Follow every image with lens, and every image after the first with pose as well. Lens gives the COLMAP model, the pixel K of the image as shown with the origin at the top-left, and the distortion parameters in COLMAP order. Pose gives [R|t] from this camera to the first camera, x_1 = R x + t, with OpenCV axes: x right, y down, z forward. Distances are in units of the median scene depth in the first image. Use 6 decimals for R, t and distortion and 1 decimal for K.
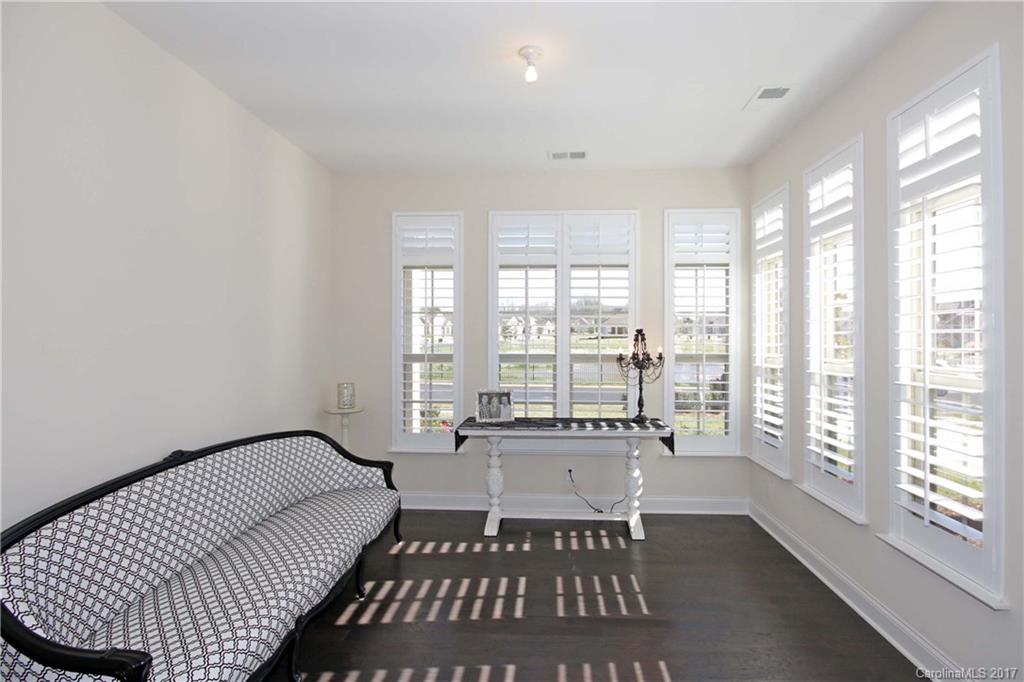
lens RADIAL K [[496.0, 0, 512.5], [0, 496.0, 337.2], [0, 0, 1]] dist [-0.006375, -0.001113]
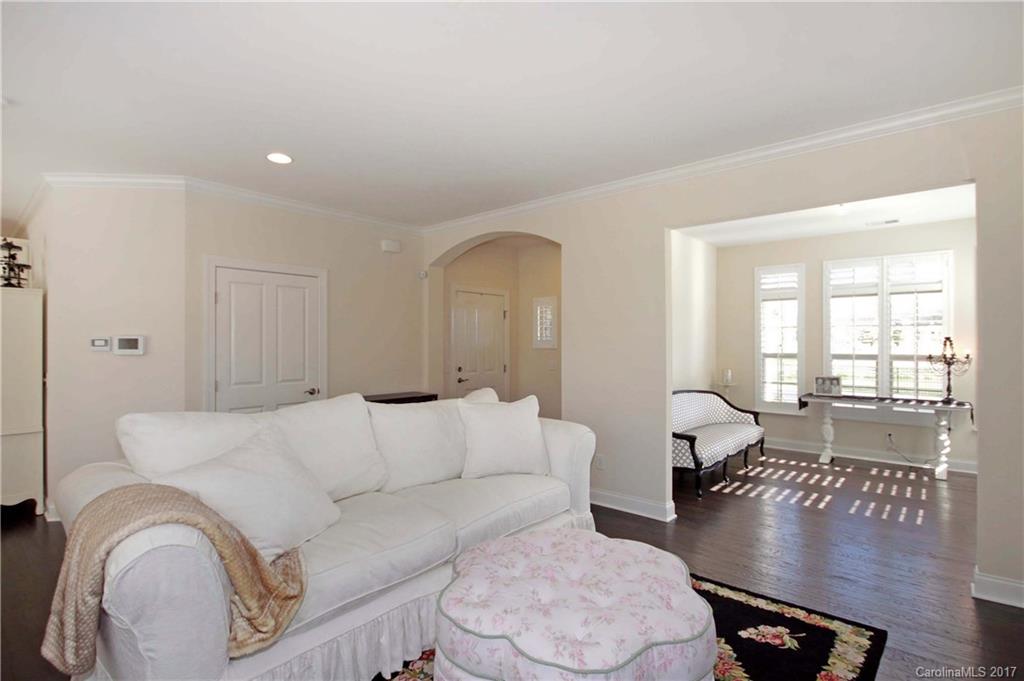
lens RADIAL K [[496.0, 0, 506.6], [0, 496.0, 340.7], [0, 0, 1]] dist [-0.006375, -0.001113]
pose [[0.799183, -0.004538, -0.601070, 0.096907], [-0.002865, 0.999931, -0.011357, 0.014321], [0.601081, 0.010798, 0.799116, -0.896649]]
